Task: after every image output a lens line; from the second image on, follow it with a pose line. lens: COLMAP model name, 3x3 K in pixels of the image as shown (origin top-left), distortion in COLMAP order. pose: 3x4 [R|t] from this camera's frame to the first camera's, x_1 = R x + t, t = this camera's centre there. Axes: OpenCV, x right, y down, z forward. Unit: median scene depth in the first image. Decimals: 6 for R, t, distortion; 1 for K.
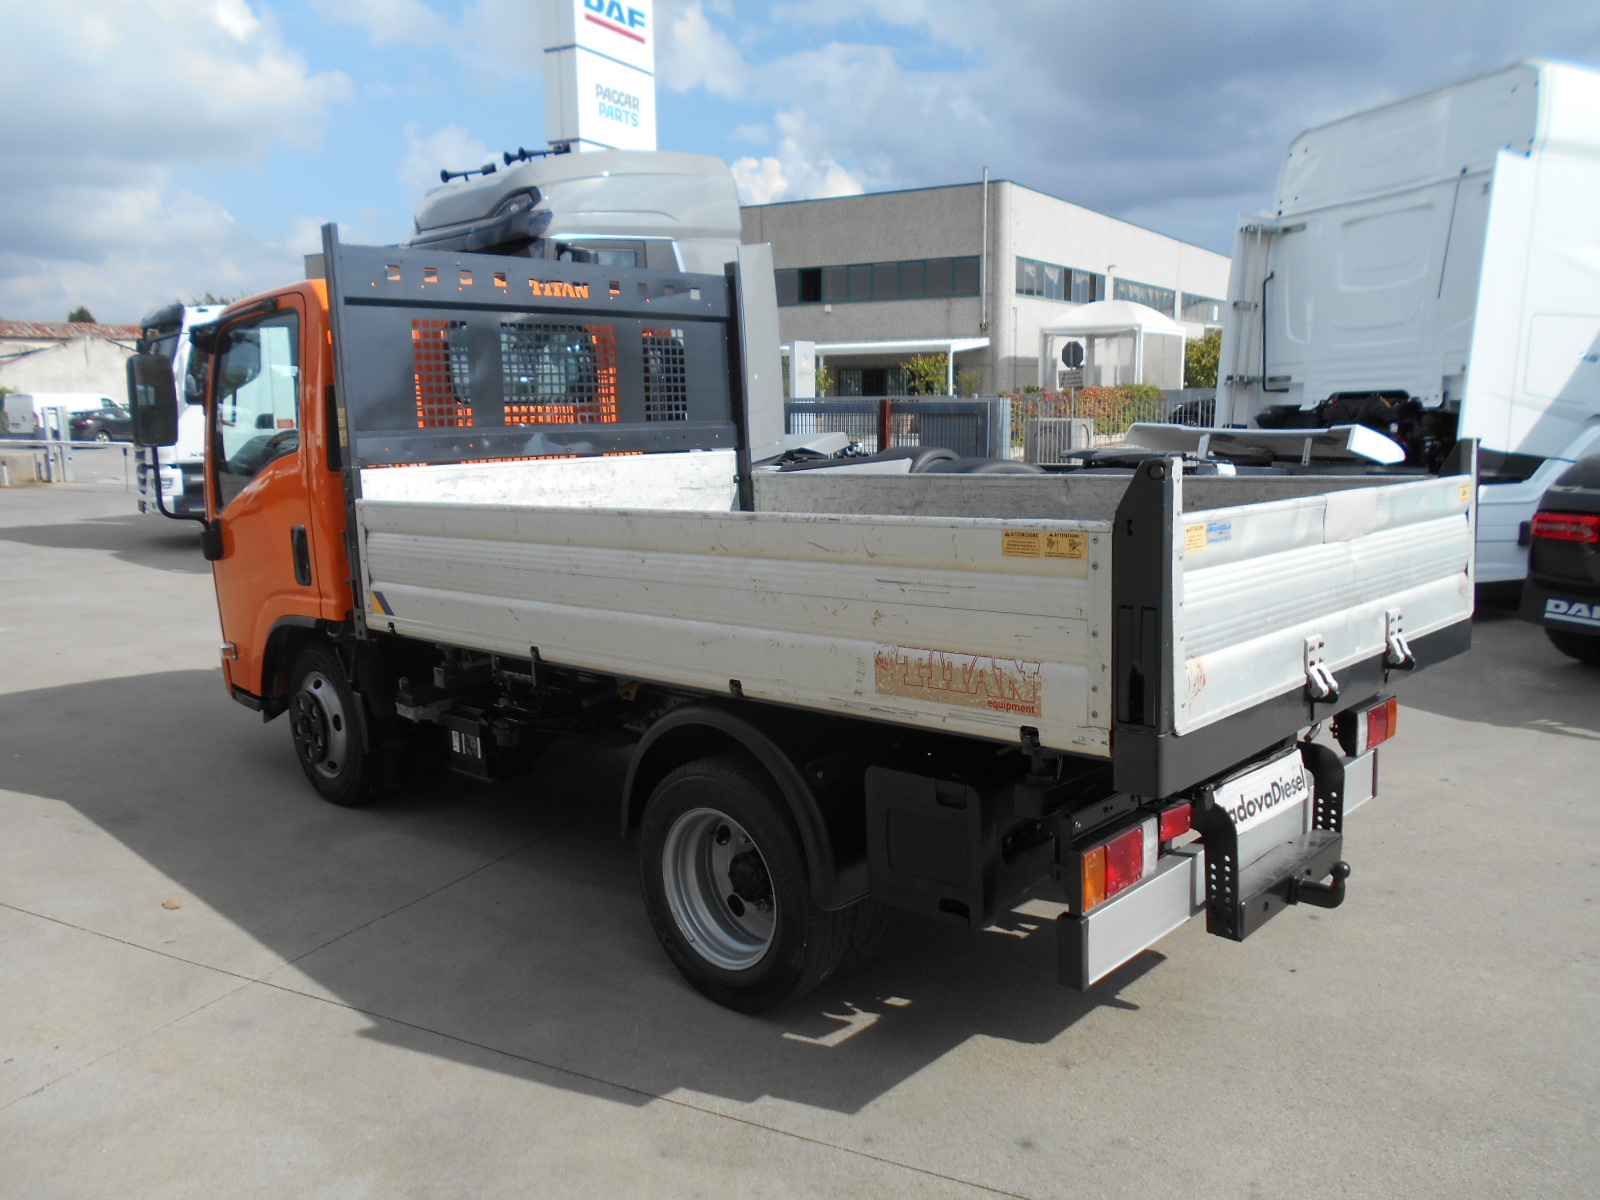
lens RADIAL K [[1225.5, 0, 800.0], [0, 1225.5, 600.0], [0, 0, 1]] dist [0.014986, 0.004023]
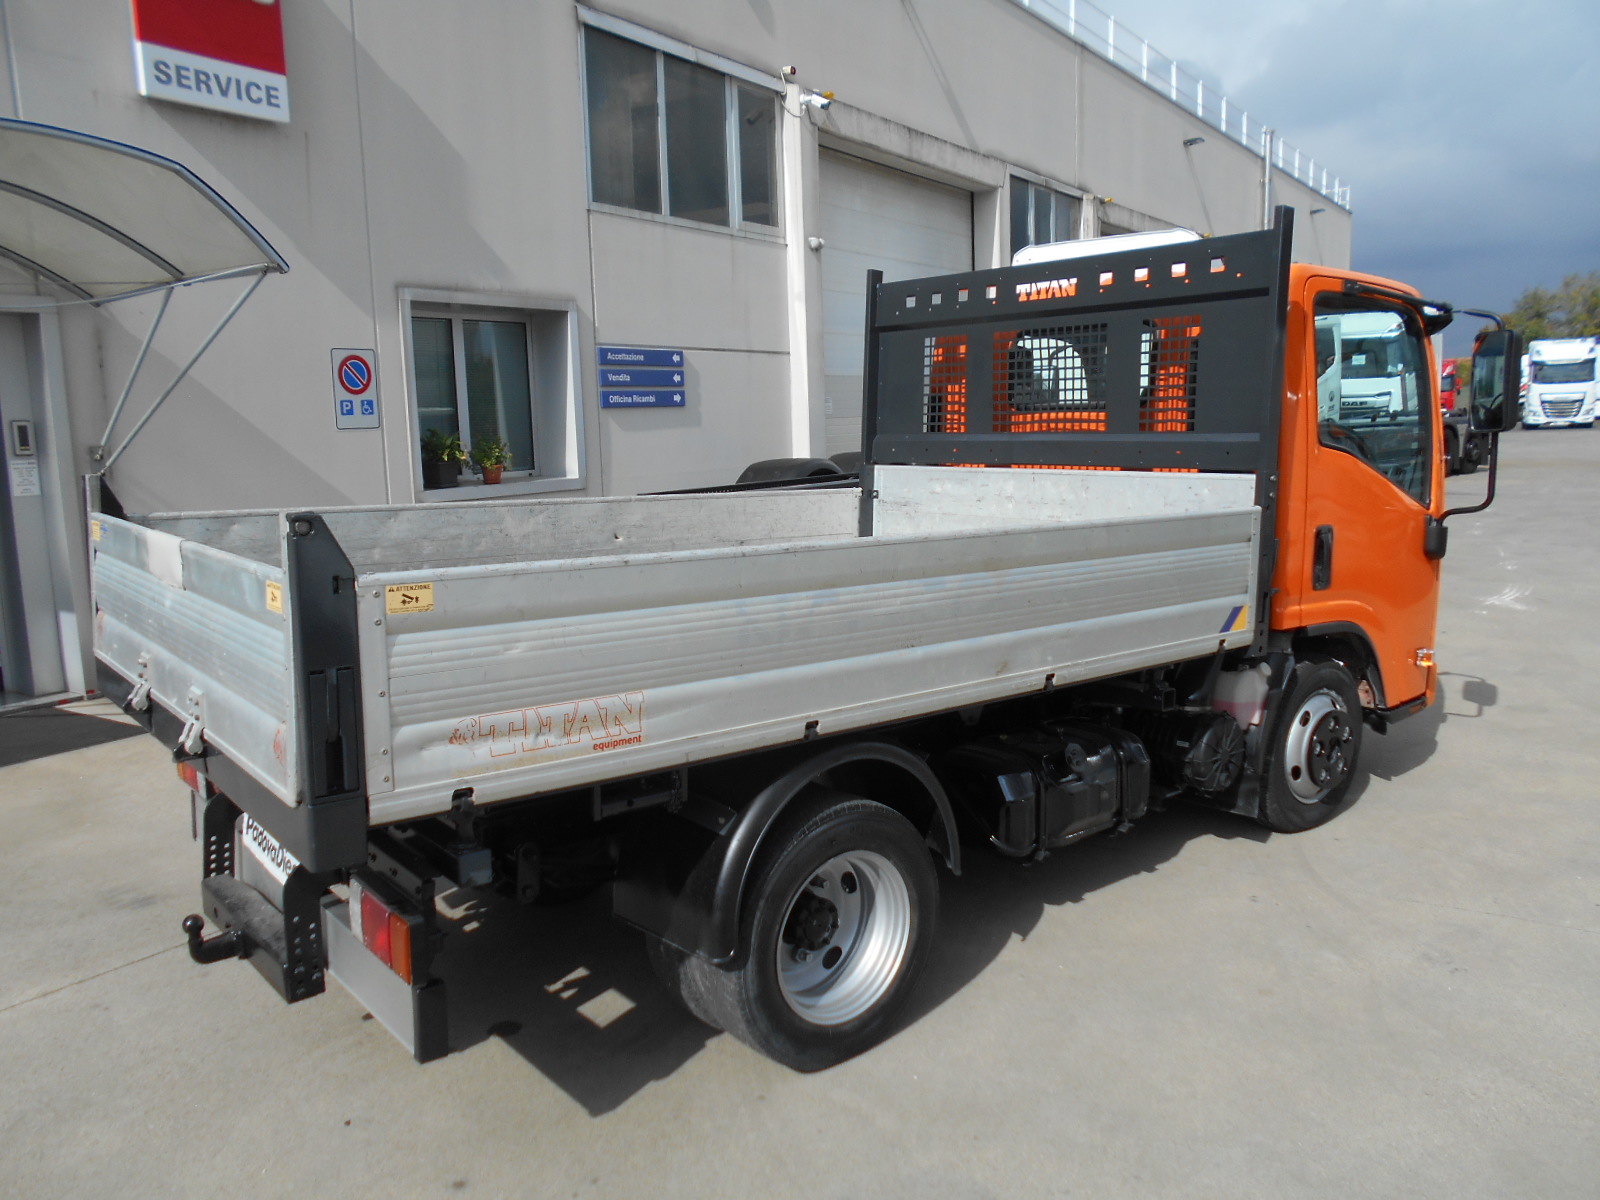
lens RADIAL K [[1228.8, 0, 789.8], [0, 1228.8, 597.1], [0, 0, 1]] dist [0.000068, 0.004550]
pose [[-0.125053, 0.164909, -0.978349, 0.779616], [-0.130747, 0.974751, 0.181014, -0.165560], [0.983497, 0.150552, -0.100334, 0.919591]]
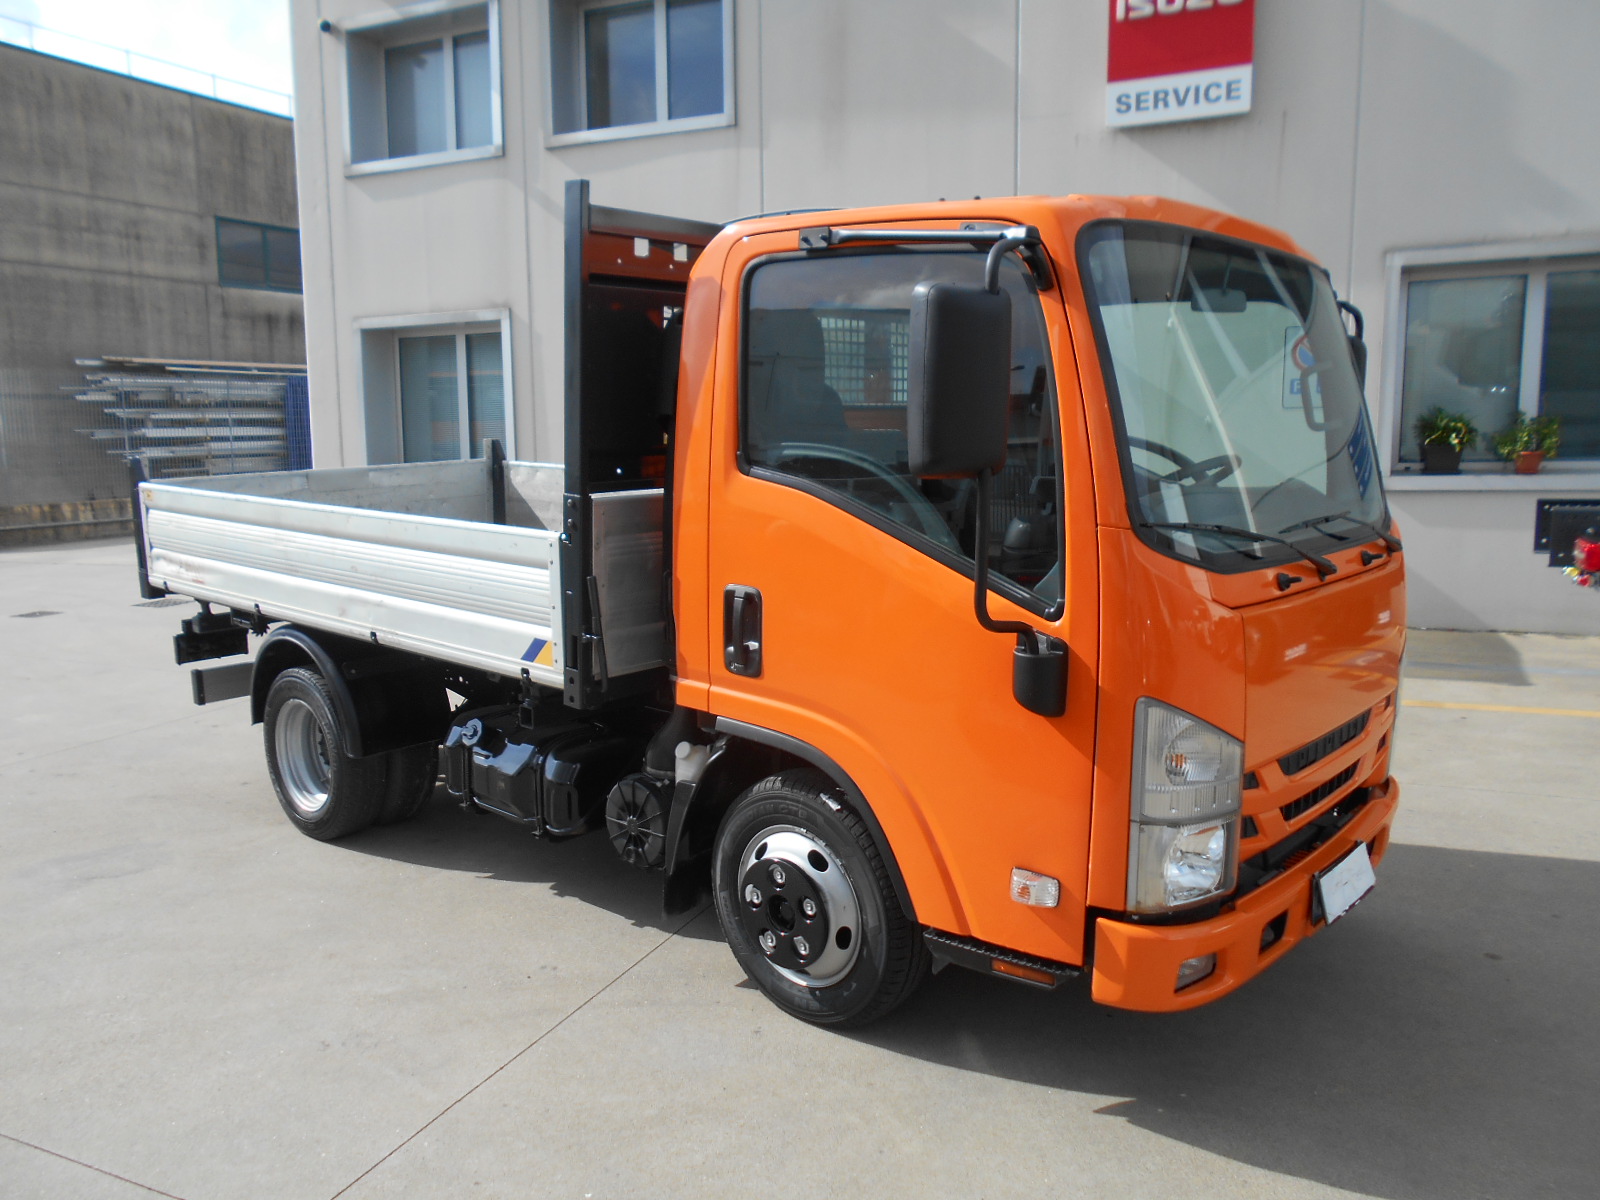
lens RADIAL K [[1228.8, 0, 789.8], [0, 1228.8, 597.1], [0, 0, 1]] dist [0.000068, 0.004550]
pose [[-0.997910, 0.045164, -0.046207, -0.094424], [0.029341, 0.953897, 0.298696, -0.281791], [0.057567, 0.296717, -0.953229, 1.764993]]
